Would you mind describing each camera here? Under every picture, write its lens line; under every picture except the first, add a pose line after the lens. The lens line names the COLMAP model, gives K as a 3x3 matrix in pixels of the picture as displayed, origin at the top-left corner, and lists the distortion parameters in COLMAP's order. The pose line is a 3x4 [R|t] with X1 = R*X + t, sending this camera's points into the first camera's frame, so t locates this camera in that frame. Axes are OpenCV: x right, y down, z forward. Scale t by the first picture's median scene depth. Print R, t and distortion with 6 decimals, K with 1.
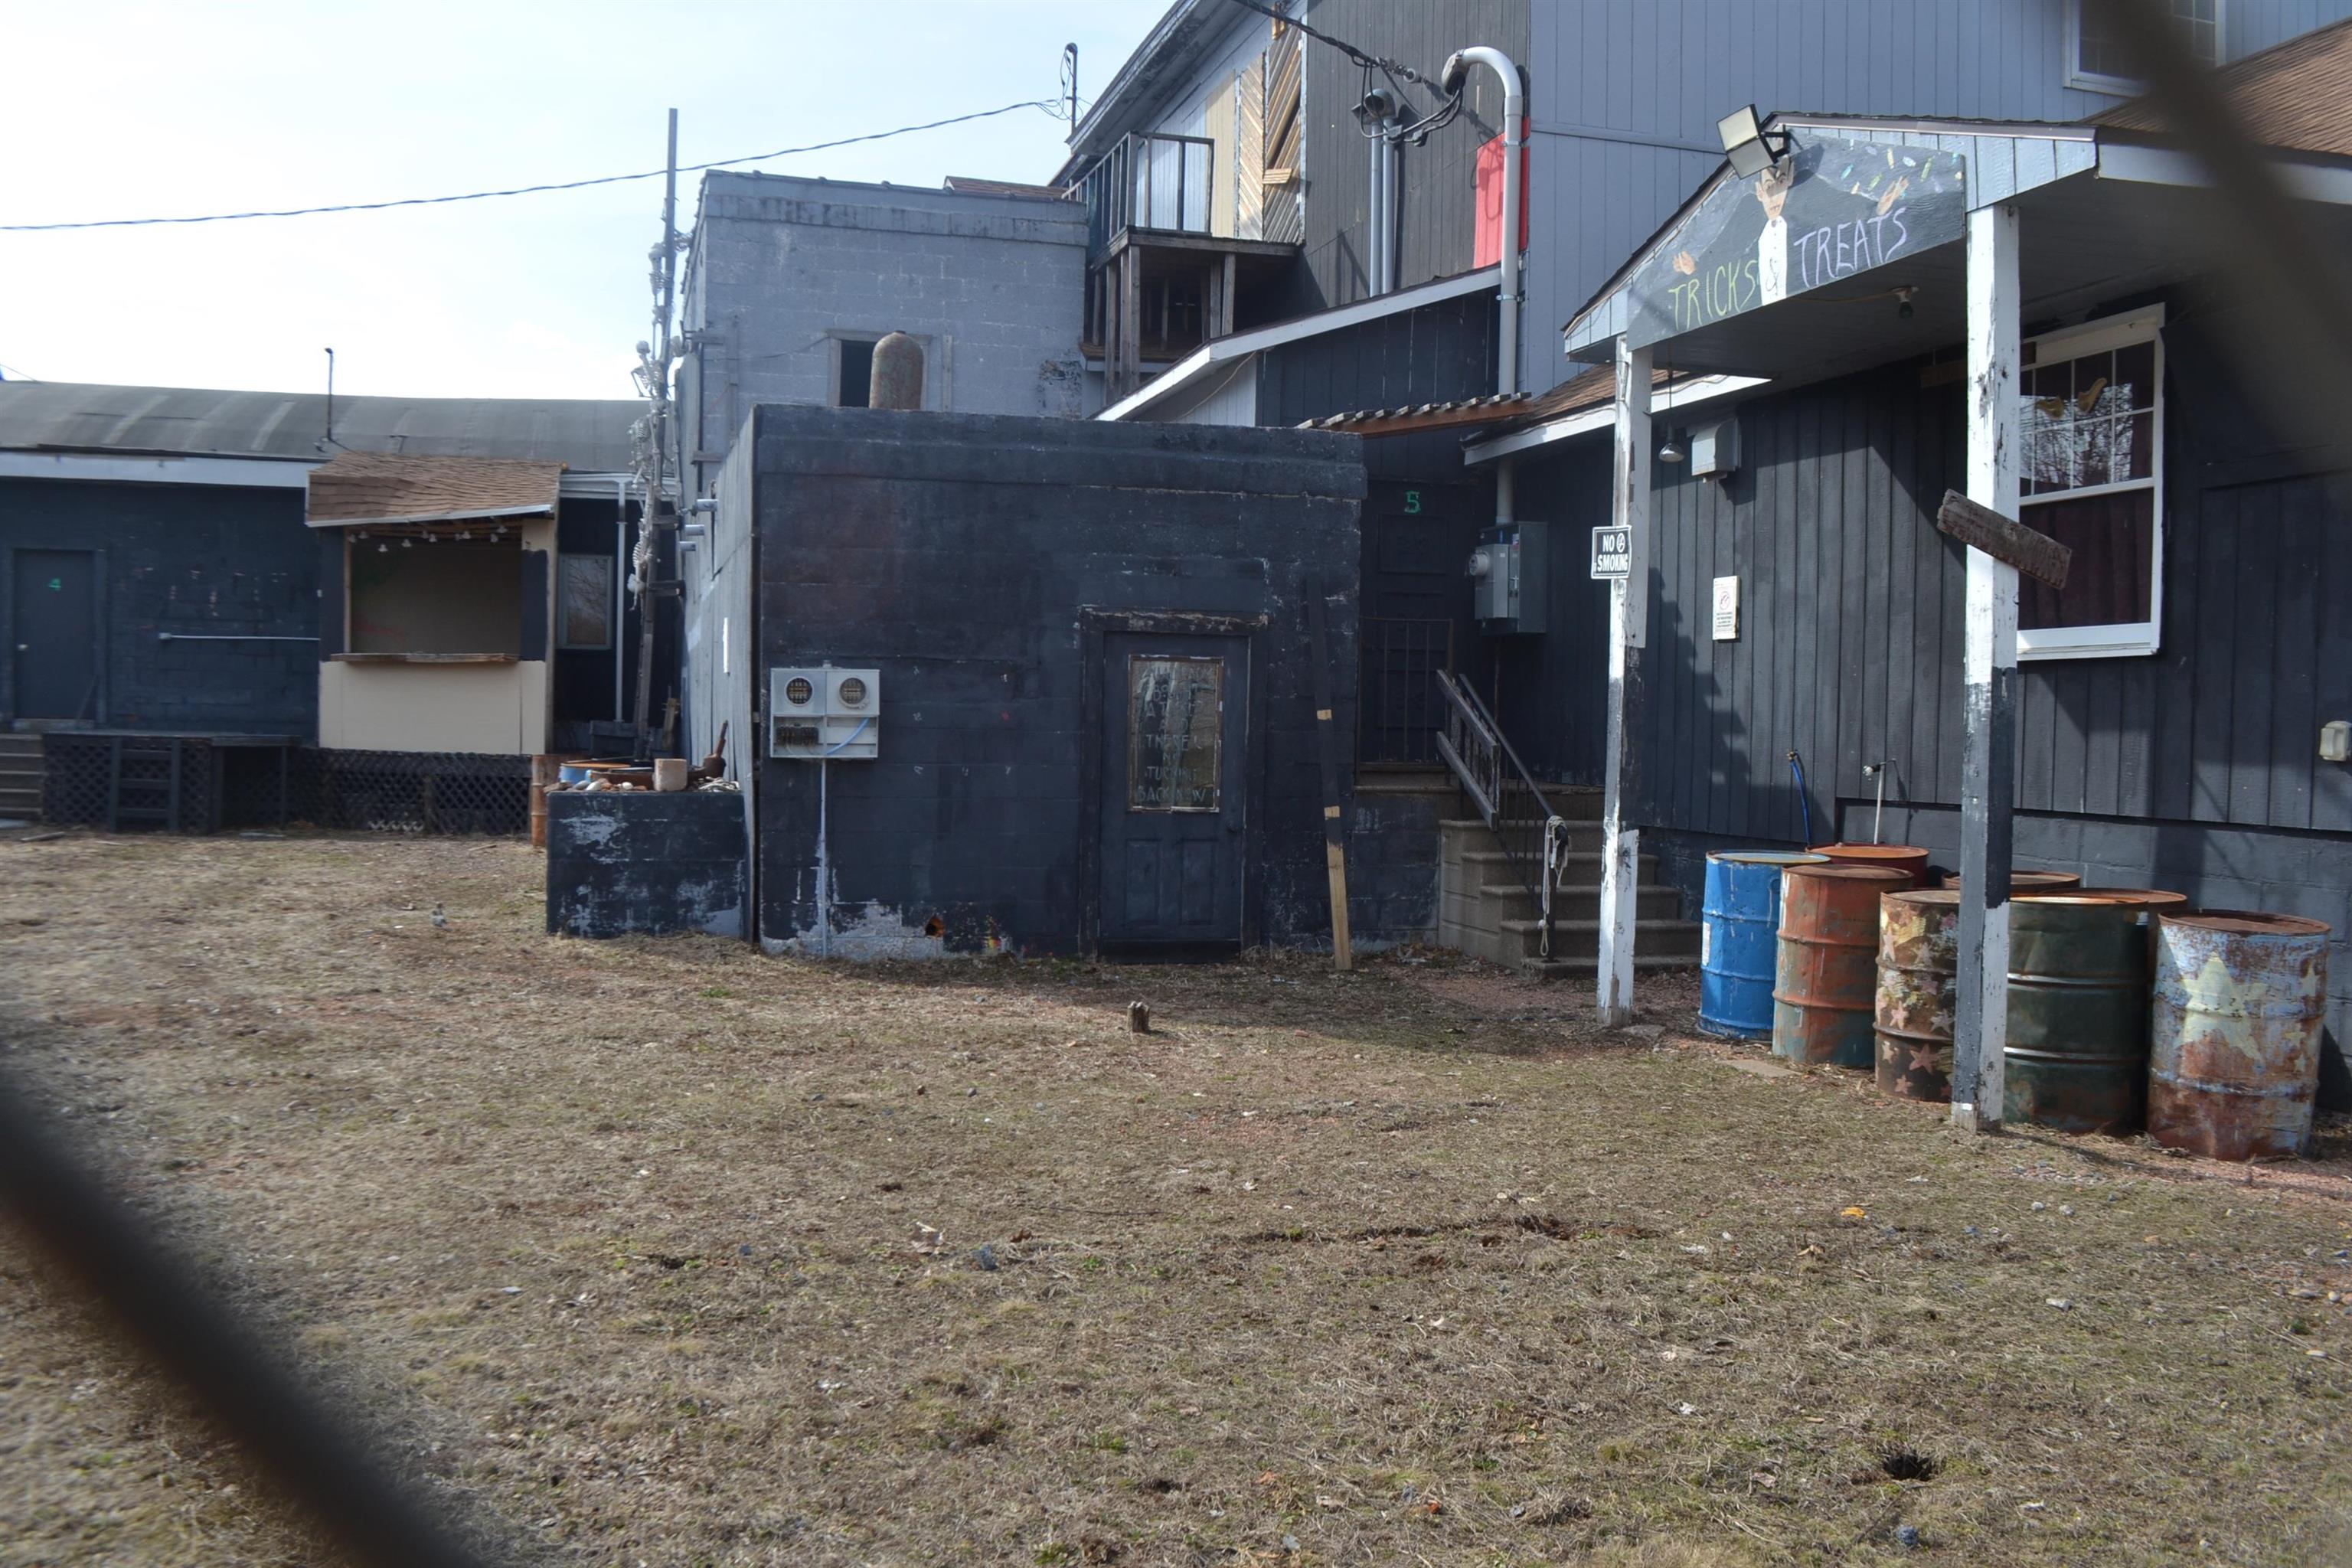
lens RADIAL K [[1851.3, 0, 1194.9], [0, 1851.3, 856.4], [0, 0, 1]] dist [-0.071372, 0.010075]
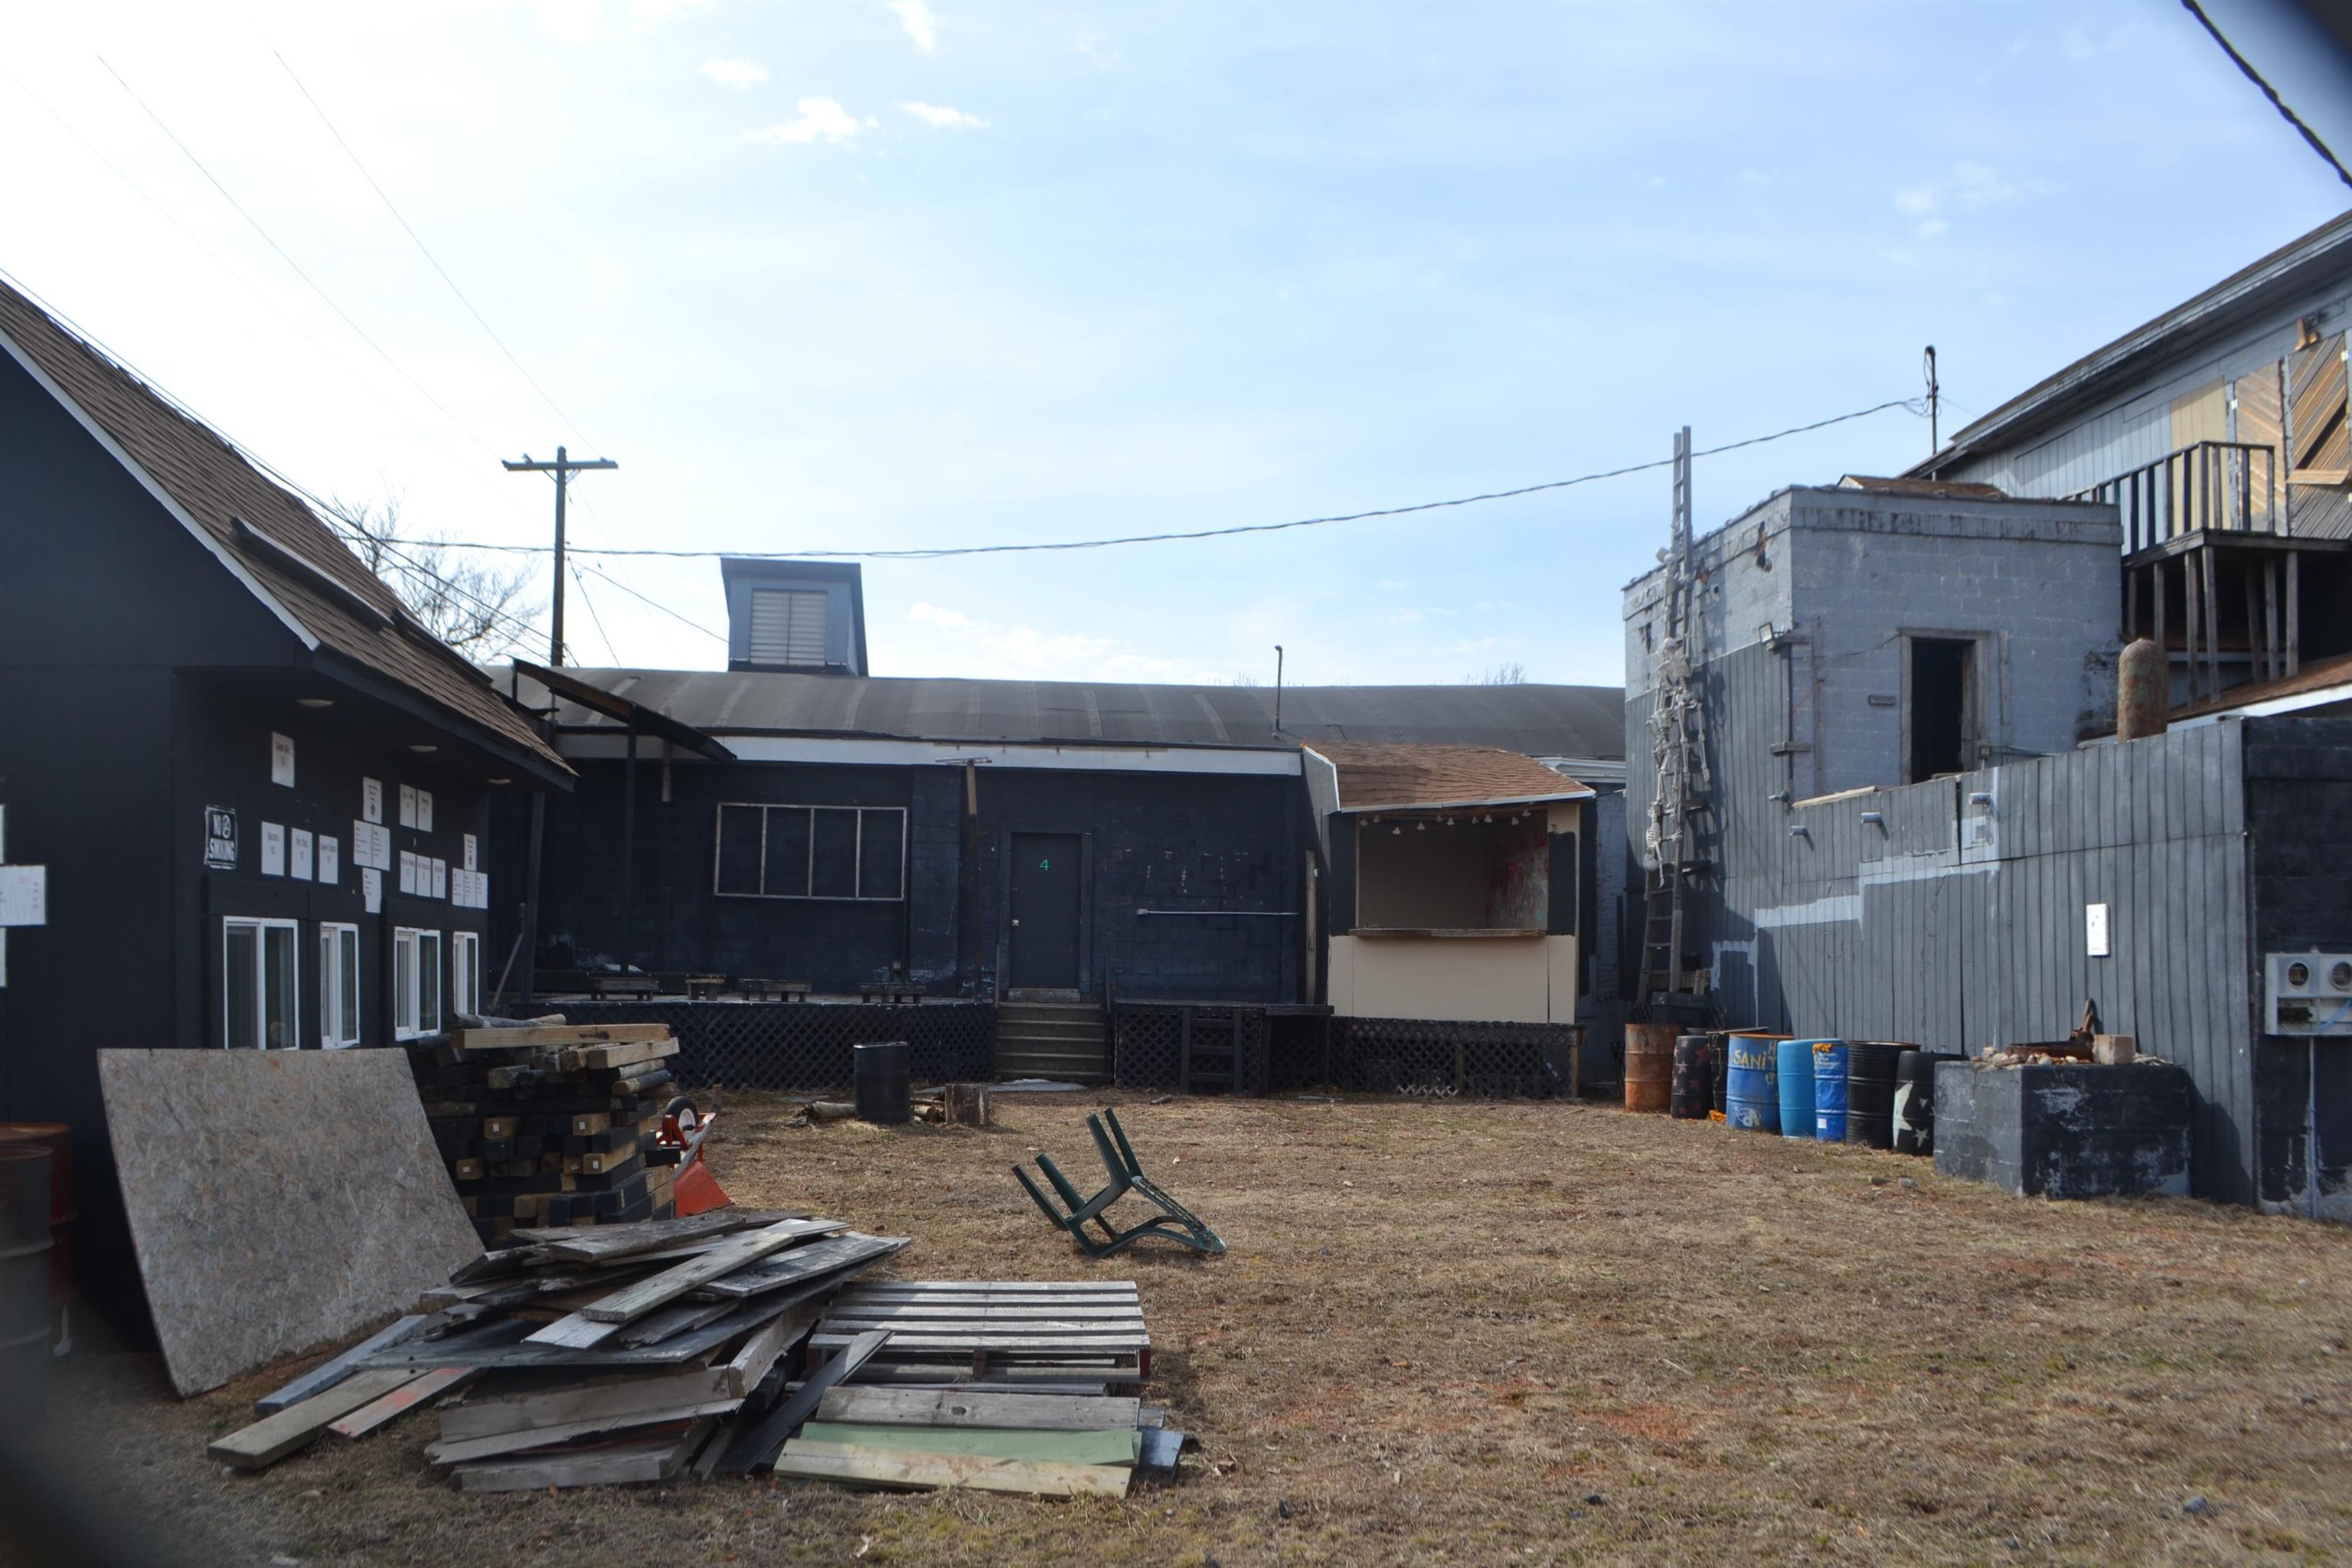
lens RADIAL K [[1865.4, 0, 1177.9], [0, 1865.4, 945.9], [0, 0, 1]] dist [-0.090596, 0.012761]
pose [[0.984198, -0.006923, -0.176936, -0.430667], [-0.008807, 0.996085, -0.087964, -0.003799], [0.176852, 0.088132, 0.980284, -0.110756]]
